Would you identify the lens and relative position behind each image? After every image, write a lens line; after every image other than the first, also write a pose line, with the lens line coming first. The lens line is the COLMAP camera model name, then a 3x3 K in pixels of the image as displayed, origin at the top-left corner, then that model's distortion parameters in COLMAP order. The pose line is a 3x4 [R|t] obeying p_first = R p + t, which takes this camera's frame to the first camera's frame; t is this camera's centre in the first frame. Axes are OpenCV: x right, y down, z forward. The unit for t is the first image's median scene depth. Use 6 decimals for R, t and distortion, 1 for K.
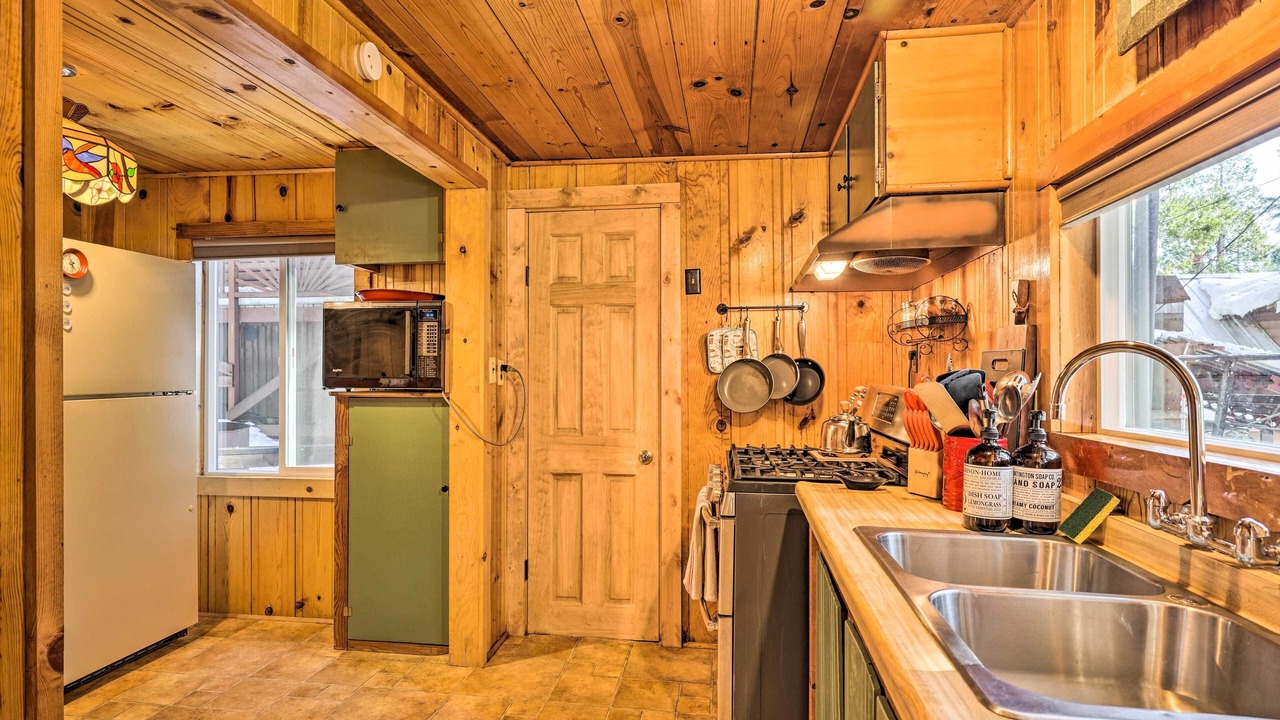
lens RADIAL K [[697.0, 0, 632.7], [0, 697.0, 373.5], [0, 0, 1]] dist [-0.001433, 0.002558]
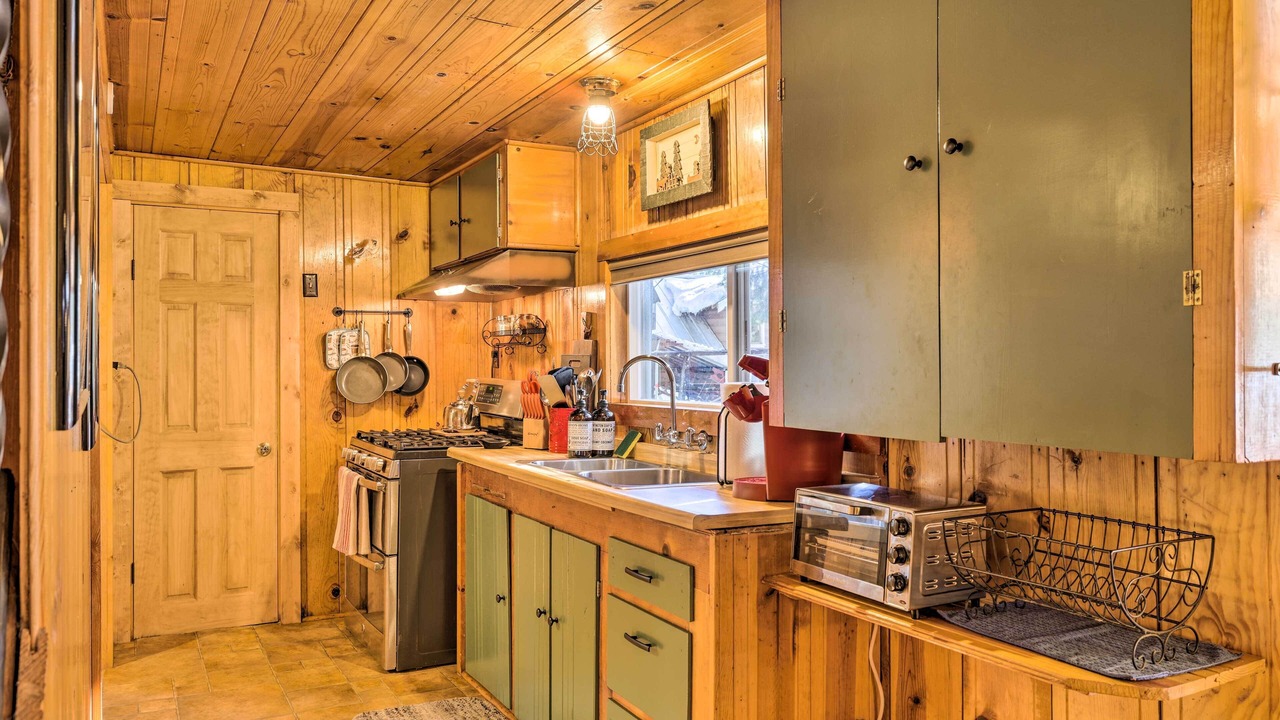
lens RADIAL K [[904.4, 0, 640.5], [0, 904.4, 368.5], [0, 0, 1]] dist [0.004159, 0.000783]
pose [[0.792393, -0.004721, 0.609992, -0.374549], [0.003166, 0.999988, 0.003627, -0.005333], [-0.610002, -0.000943, 0.792399, -0.444359]]
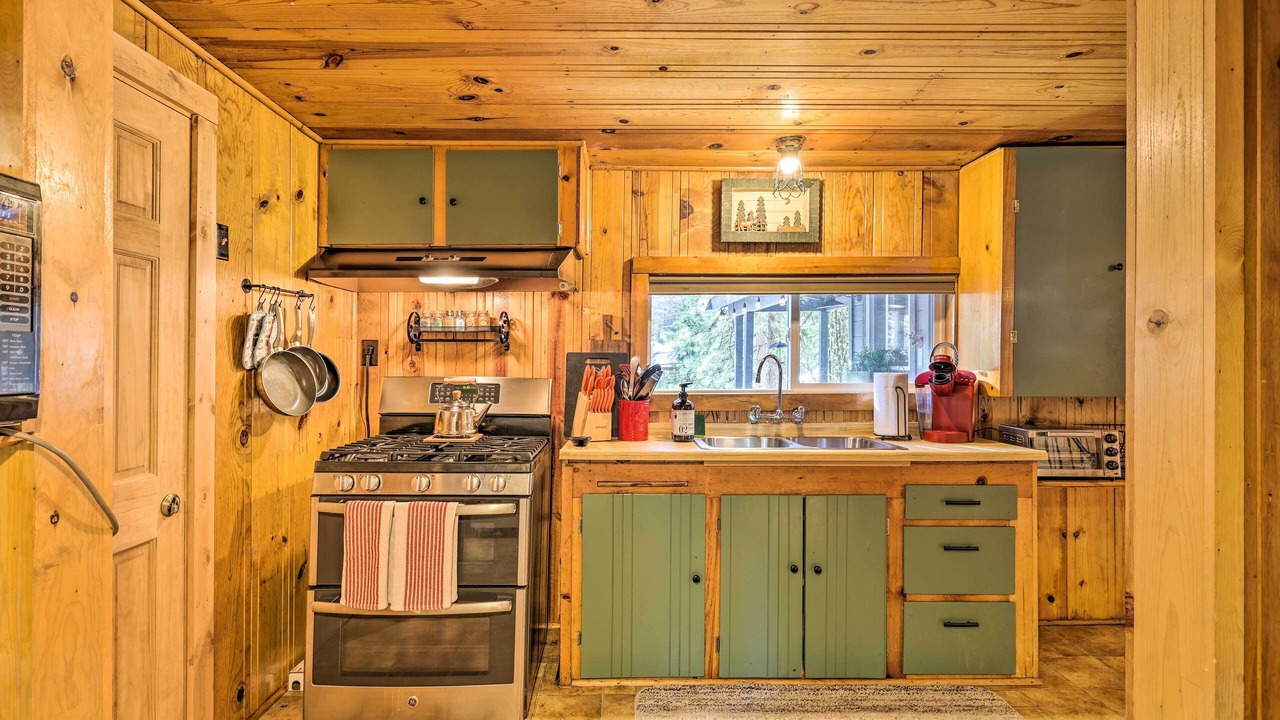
lens RADIAL K [[579.2, 0, 639.9], [0, 579.2, 360.1], [0, 0, 1]] dist [-0.002563, -0.000361]
pose [[-0.142700, 0.000220, 0.989766, -0.572268], [0.003626, 0.999993, 0.000301, -0.009266], [-0.989759, 0.003632, -0.142700, 0.670949]]
